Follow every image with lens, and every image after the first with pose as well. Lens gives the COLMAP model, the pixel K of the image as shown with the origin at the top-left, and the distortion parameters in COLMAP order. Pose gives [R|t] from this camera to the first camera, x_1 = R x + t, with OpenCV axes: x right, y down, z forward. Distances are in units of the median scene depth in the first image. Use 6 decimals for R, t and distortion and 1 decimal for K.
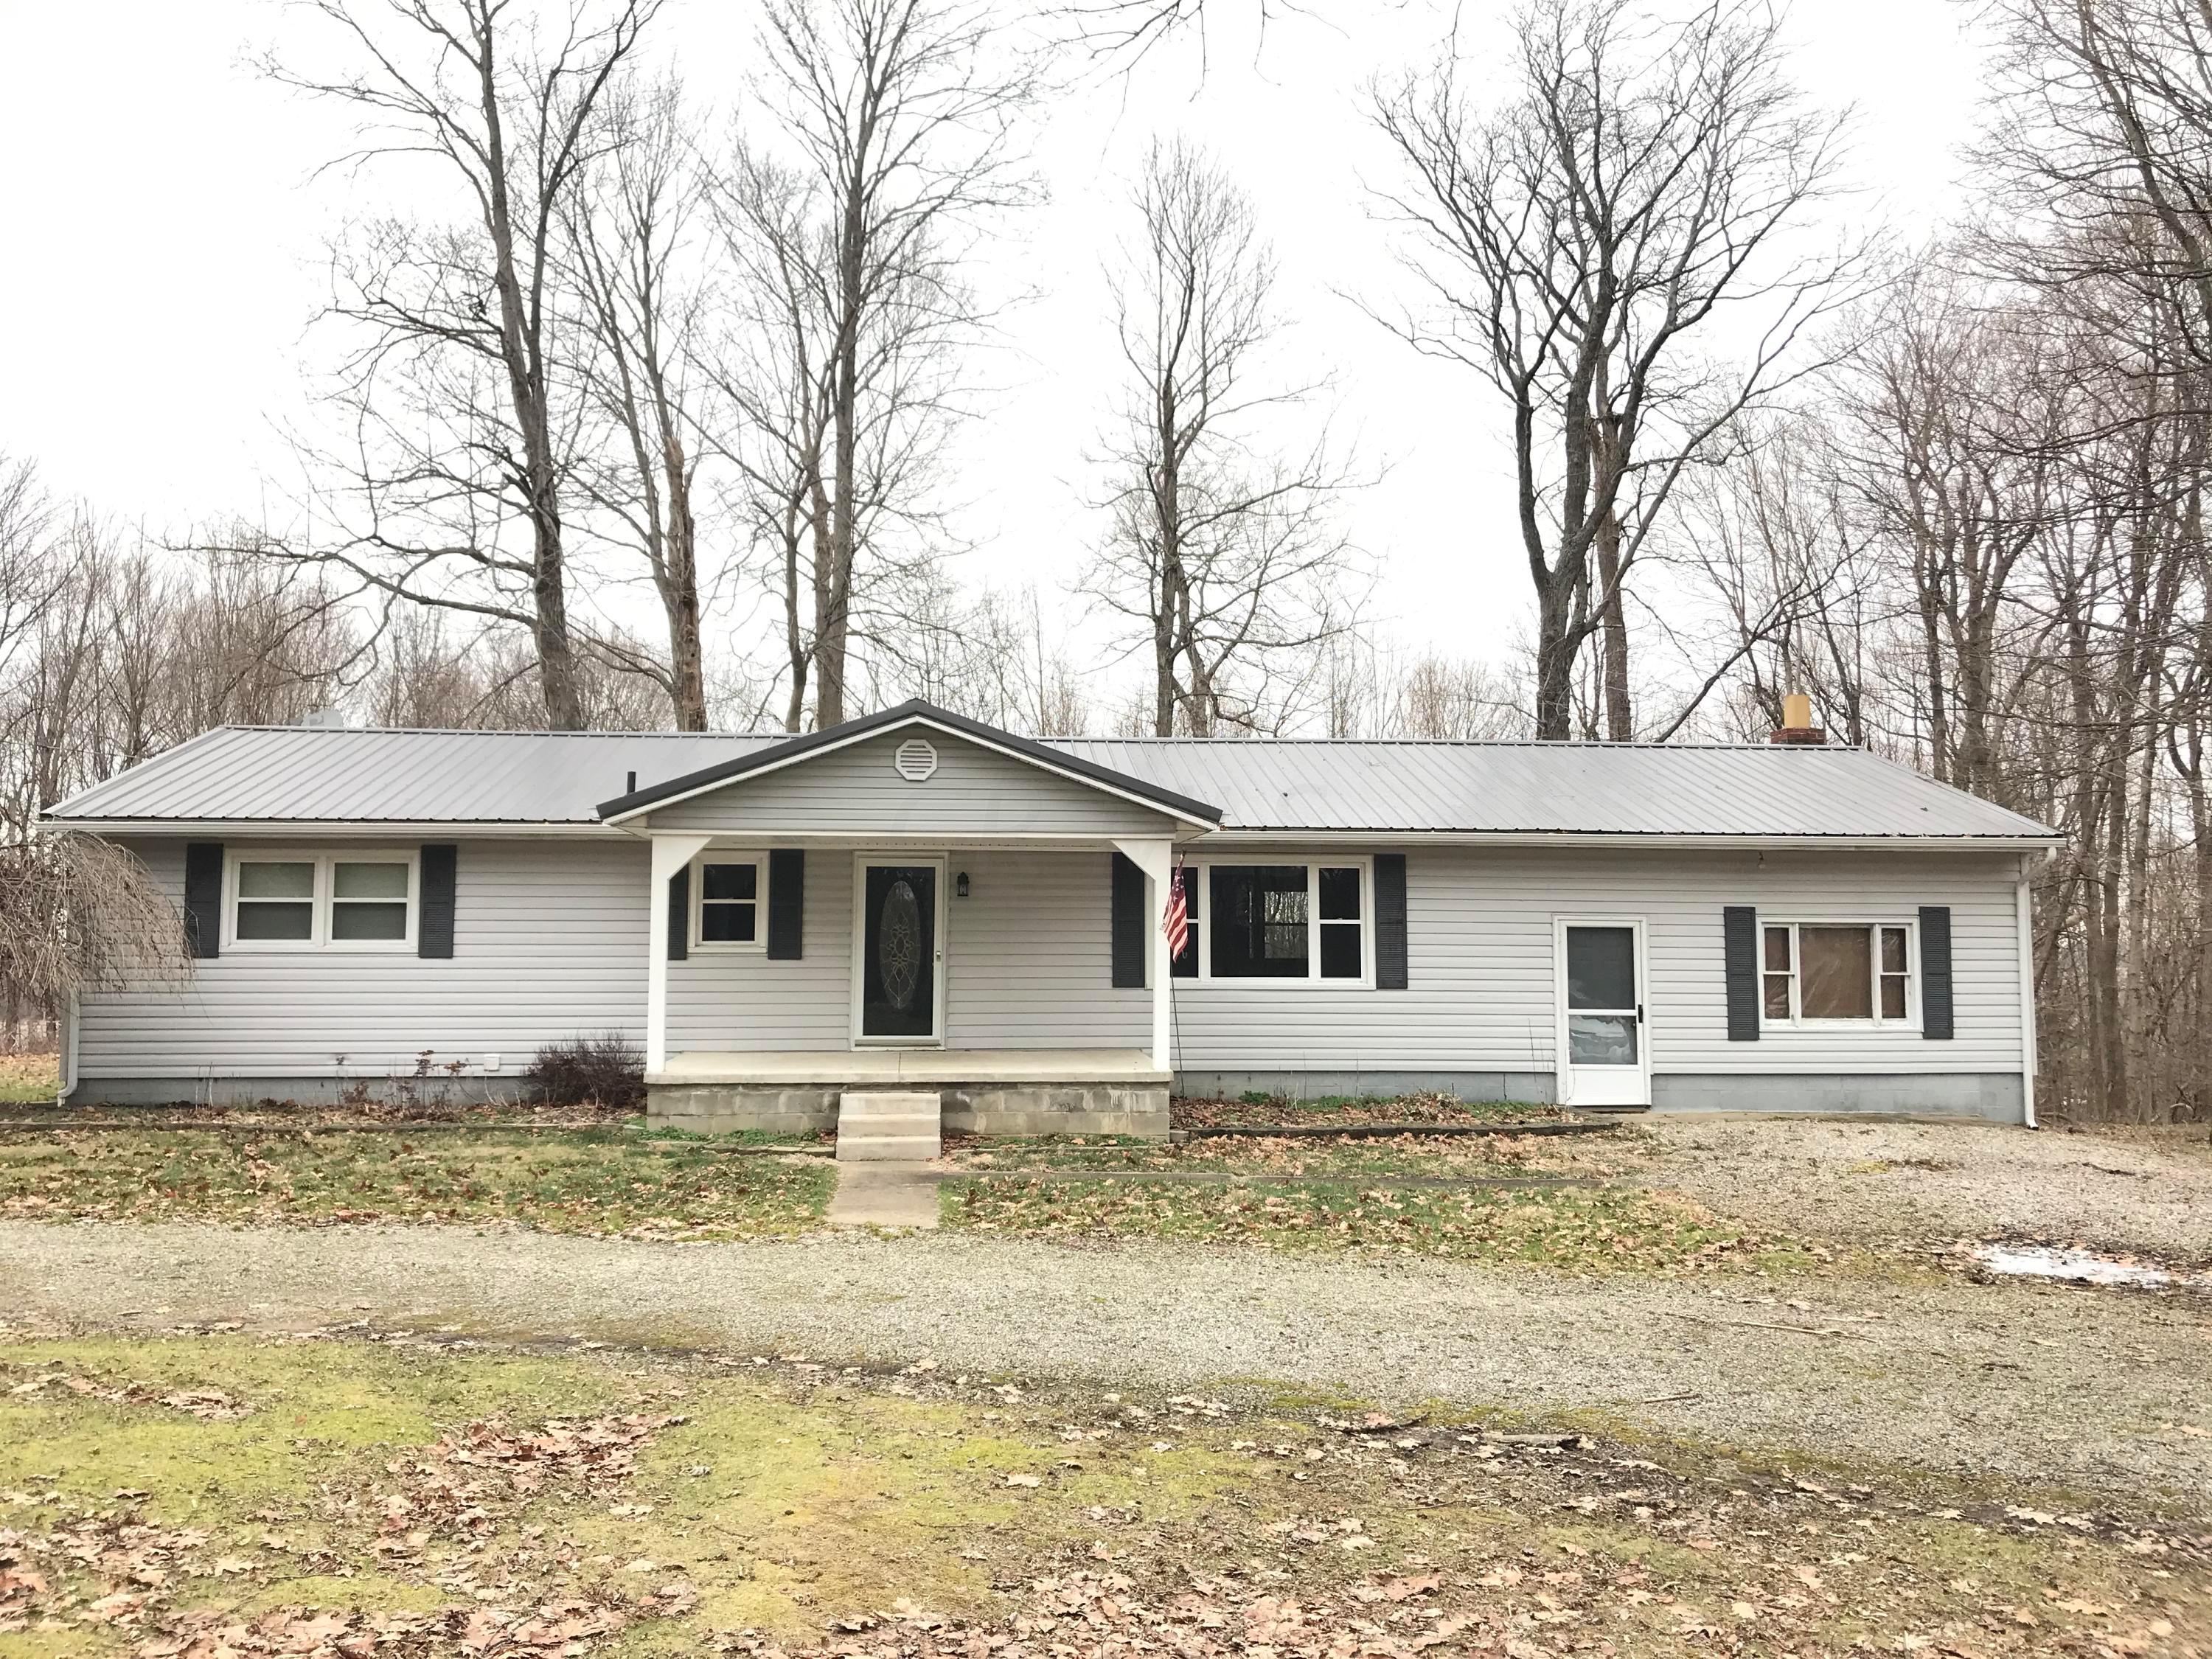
lens RADIAL K [[1792.1, 0, 1109.2], [0, 1792.1, 805.9], [0, 0, 1]] dist [0.067467, -0.085941]
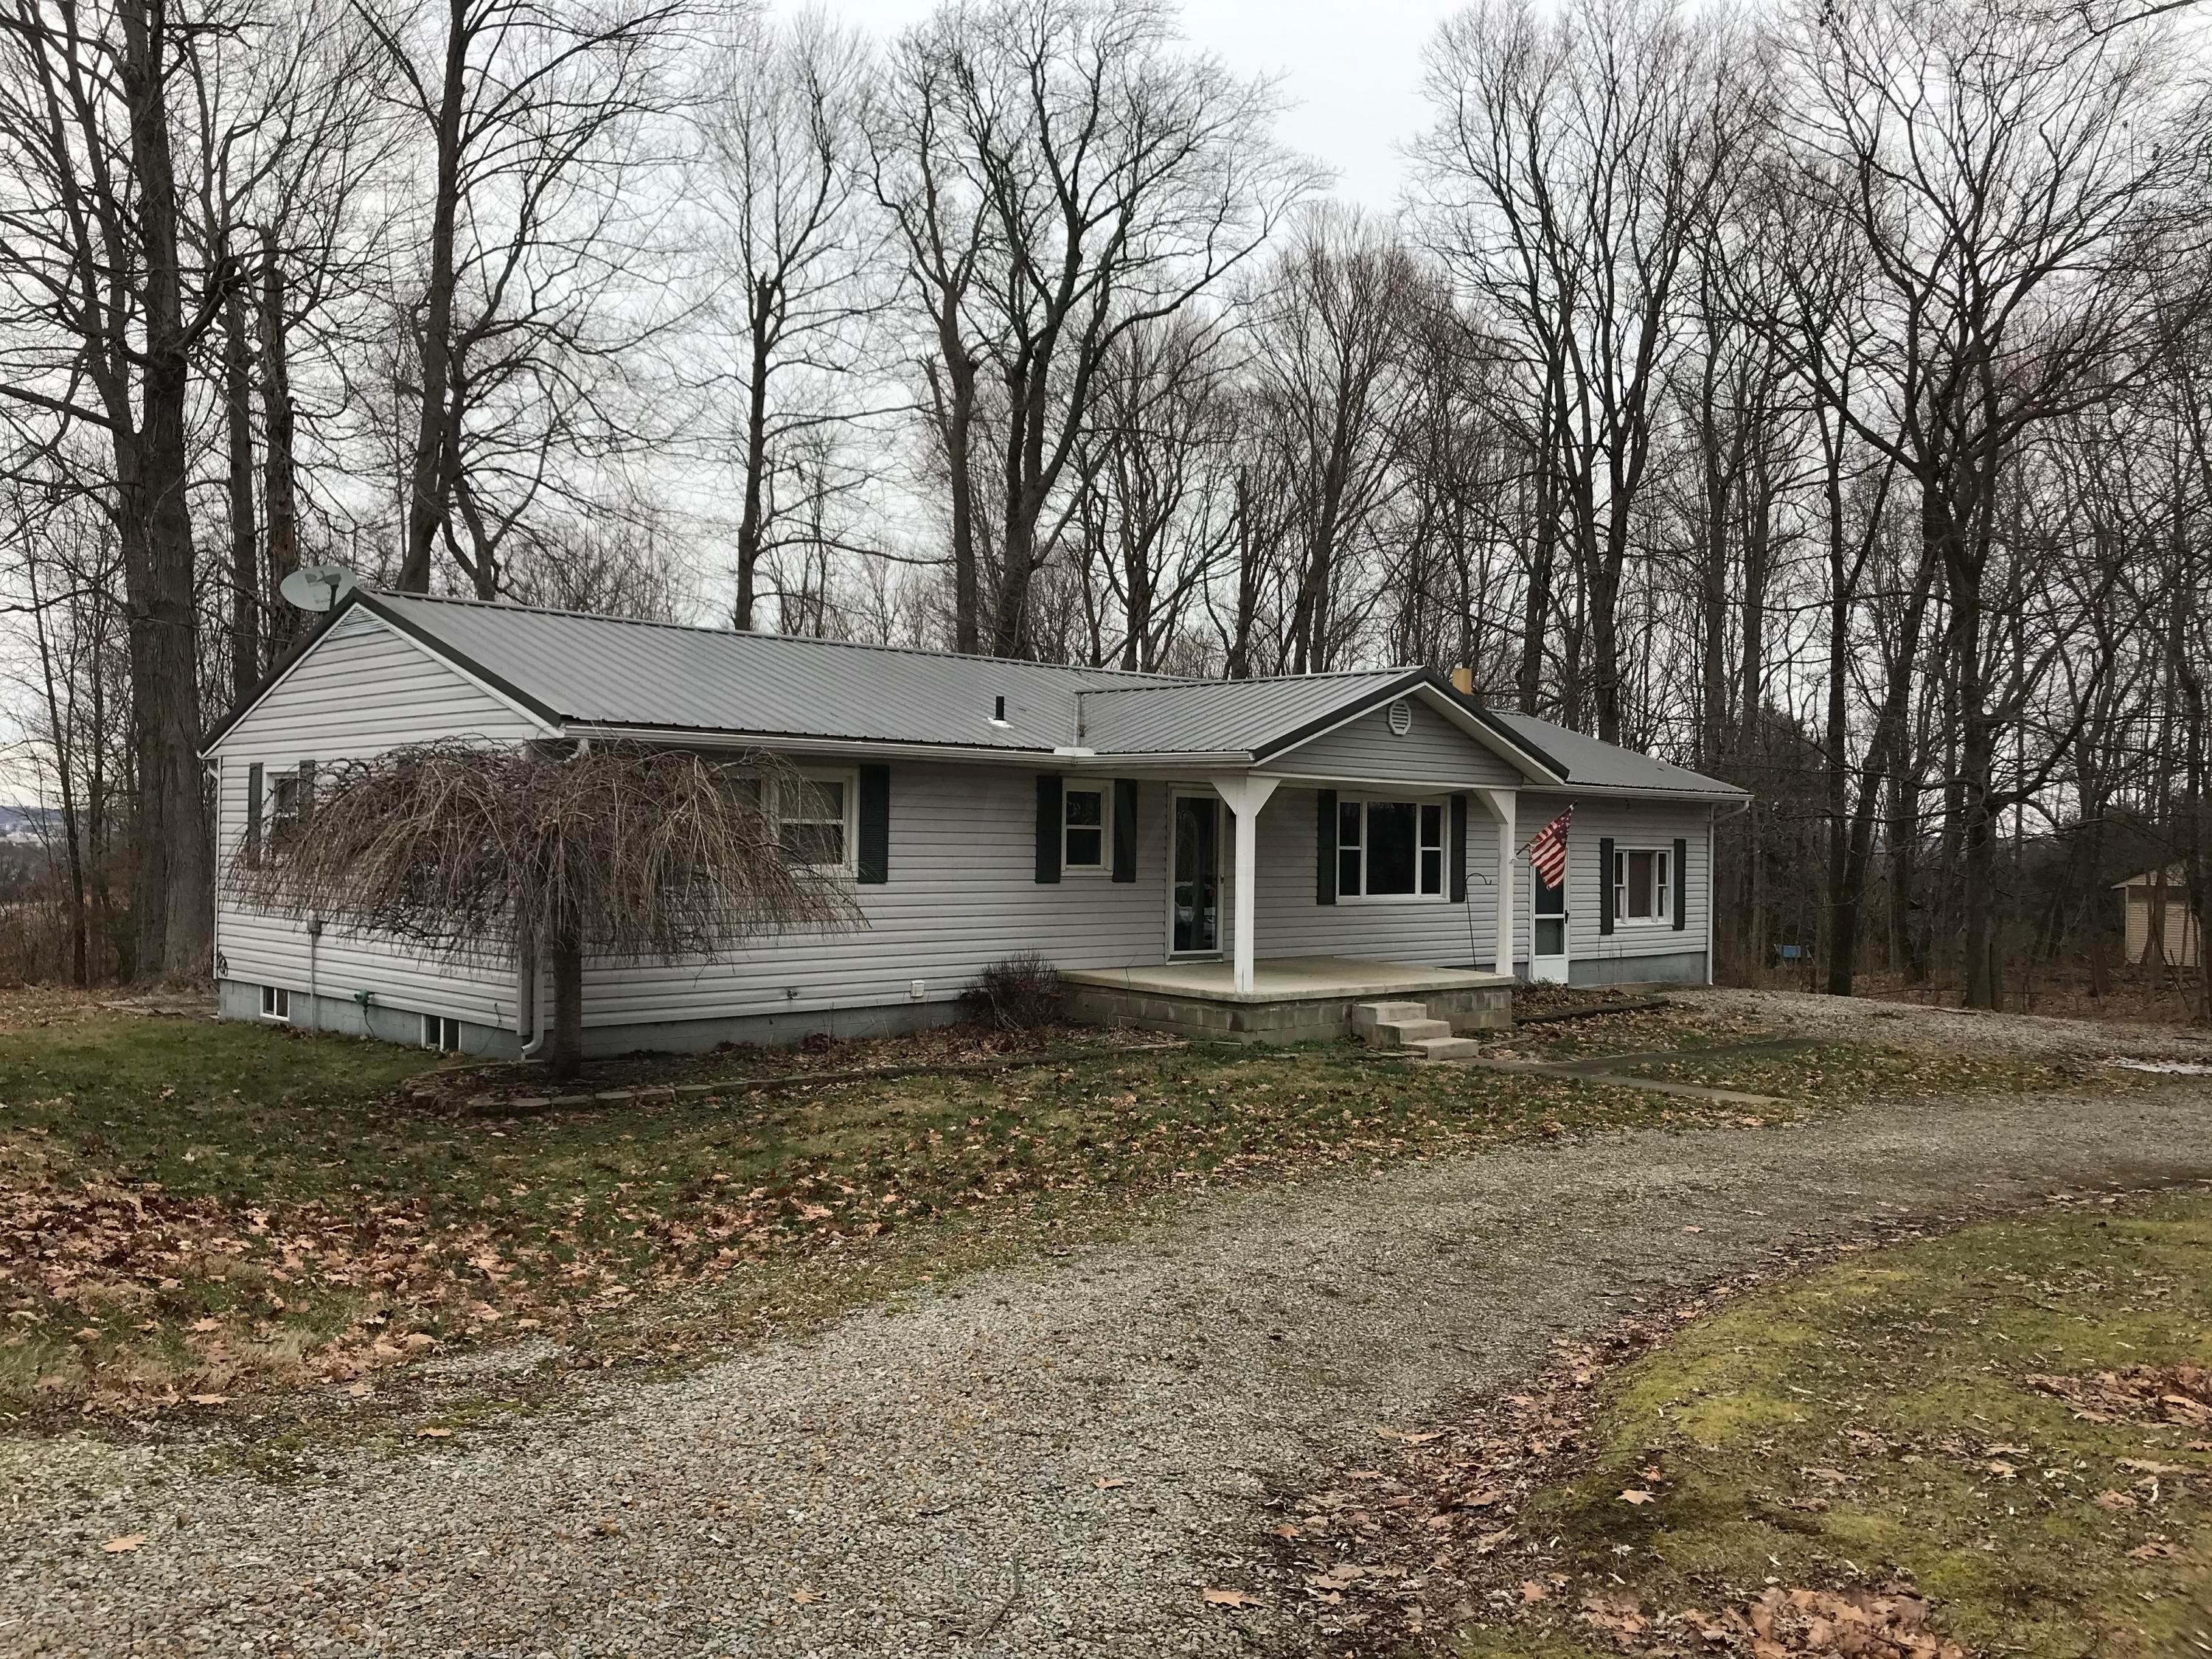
lens RADIAL K [[1803.0, 0, 1097.6], [0, 1803.0, 831.1], [0, 0, 1]] dist [0.121912, -0.345495]
pose [[0.772148, 0.012239, 0.635325, -0.875650], [-0.066220, 0.995921, 0.061295, -0.009802], [-0.631983, -0.089400, 0.769809, 0.187808]]
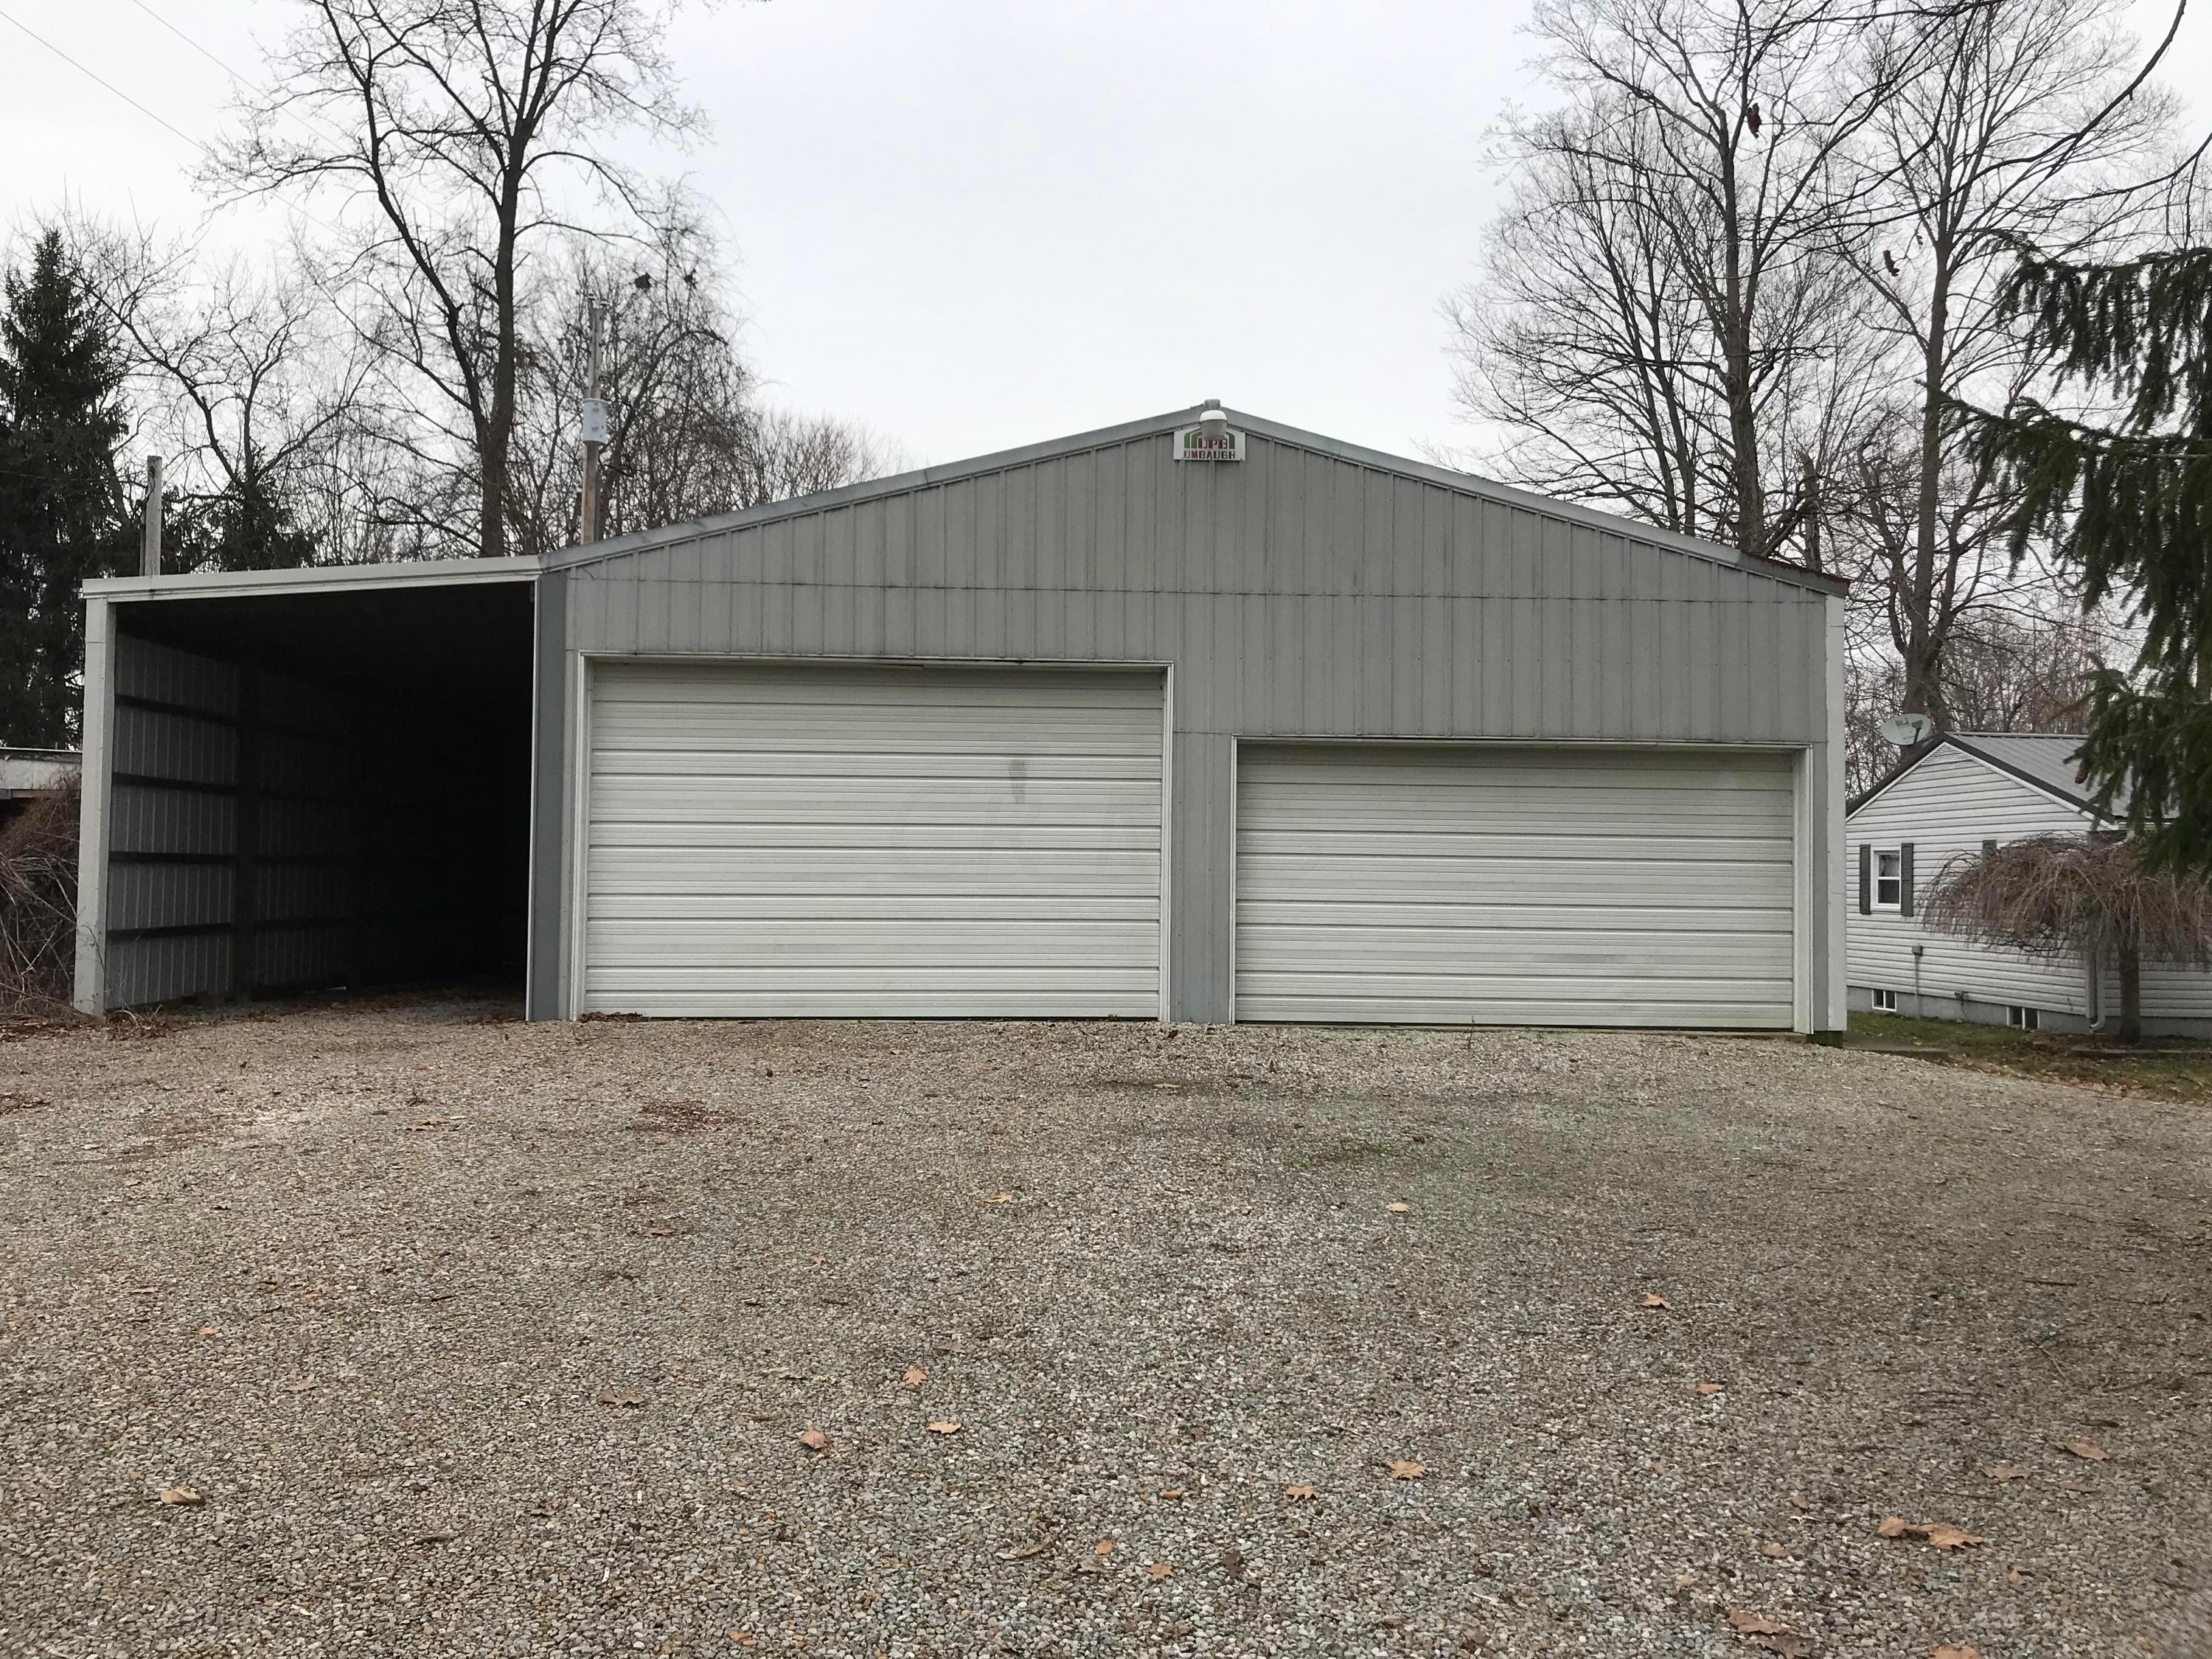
lens RADIAL K [[1780.8, 0, 1074.2], [0, 1780.8, 849.7], [0, 0, 1]] dist [0.117316, -0.221782]
pose [[0.999267, 0.012461, -0.036198, -1.226003], [-0.009908, 0.997508, 0.069853, -0.053189], [0.036978, -0.069443, 0.996900, -0.320656]]
